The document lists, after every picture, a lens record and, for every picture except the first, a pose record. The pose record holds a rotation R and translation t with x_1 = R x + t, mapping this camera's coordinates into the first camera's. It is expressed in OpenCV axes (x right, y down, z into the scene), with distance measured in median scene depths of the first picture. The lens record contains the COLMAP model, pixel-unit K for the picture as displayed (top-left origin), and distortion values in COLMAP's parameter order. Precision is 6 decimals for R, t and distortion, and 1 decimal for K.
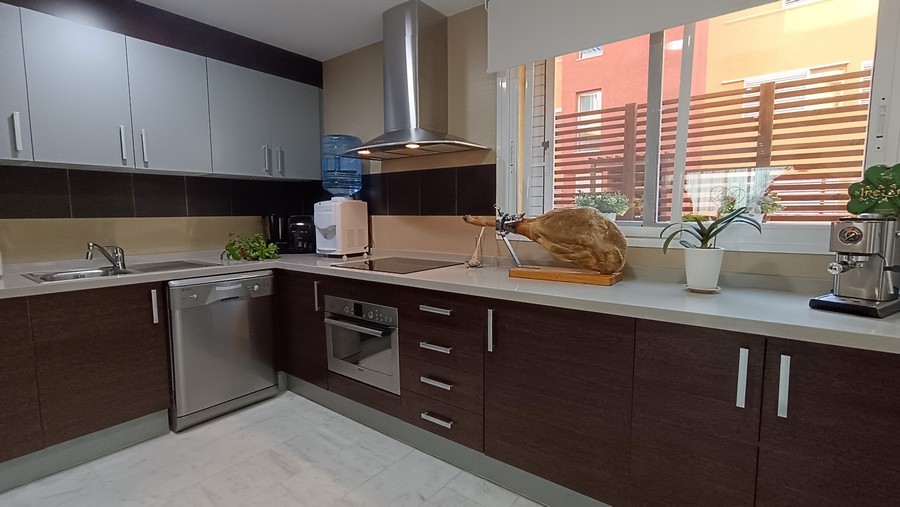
lens RADIAL K [[415.1, 0, 450.0], [0, 415.1, 253.5], [0, 0, 1]] dist [-0.056985, 0.000064]
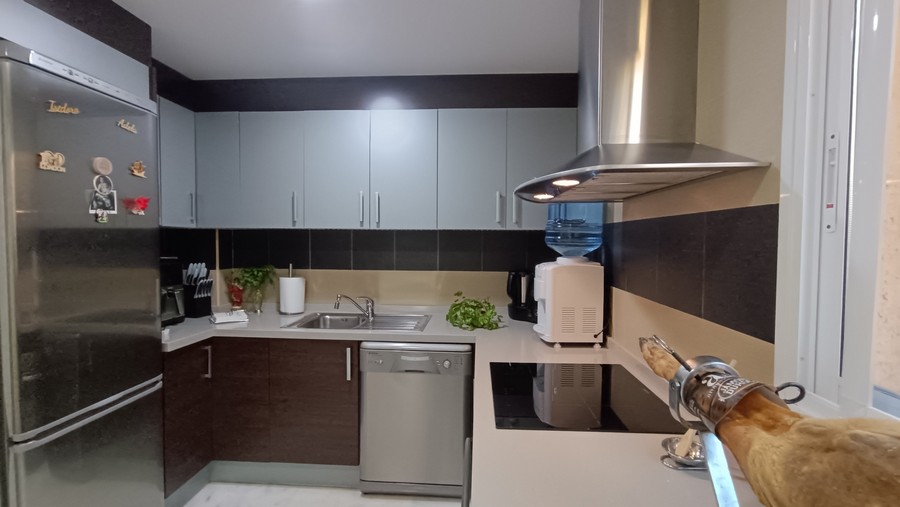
lens RADIAL K [[405.5, 0, 450.0], [0, 405.5, 253.5], [0, 0, 1]] dist [-0.002909, 0.000138]
pose [[0.548764, 0.030915, -0.835406, 0.209803], [-0.083439, 0.996351, -0.017939, -0.118806], [0.831803, 0.079550, 0.549341, 0.470723]]
